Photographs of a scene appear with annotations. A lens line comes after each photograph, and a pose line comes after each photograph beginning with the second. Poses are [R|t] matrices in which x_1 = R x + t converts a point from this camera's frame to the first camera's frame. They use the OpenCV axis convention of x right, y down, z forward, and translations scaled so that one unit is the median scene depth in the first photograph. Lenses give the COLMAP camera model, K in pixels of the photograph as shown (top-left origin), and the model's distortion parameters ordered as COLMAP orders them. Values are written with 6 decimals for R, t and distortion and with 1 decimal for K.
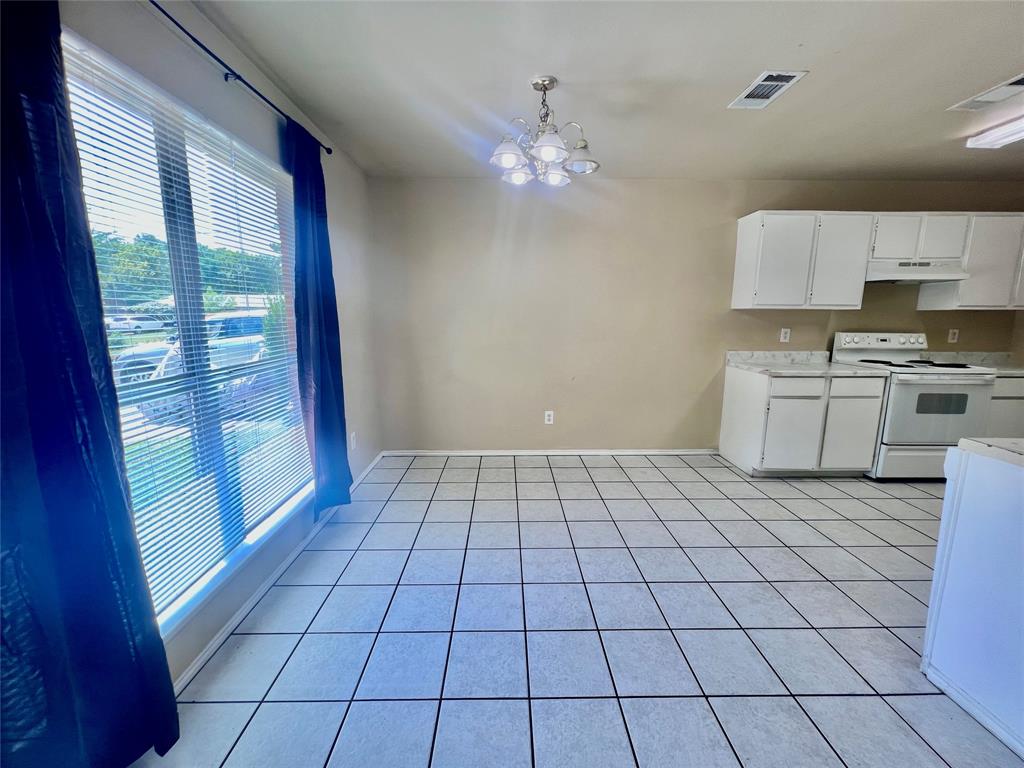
lens RADIAL K [[409.2, 0, 506.9], [0, 409.2, 381.3], [0, 0, 1]] dist [-0.002900, 0.000840]
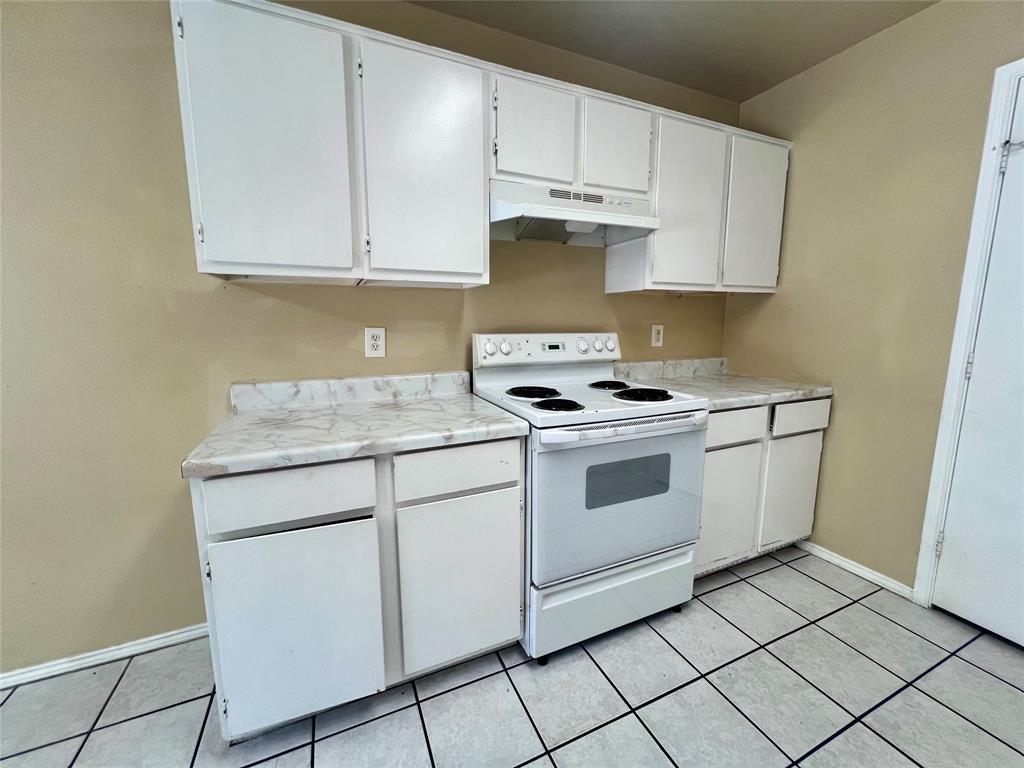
lens RADIAL K [[409.2, 0, 509.6], [0, 409.2, 380.5], [0, 0, 1]] dist [-0.002900, 0.000840]
pose [[0.915861, -0.065450, 0.396125, 0.656228], [0.069693, 0.997562, 0.003688, -0.062896], [-0.395400, 0.024229, 0.918189, 0.534337]]
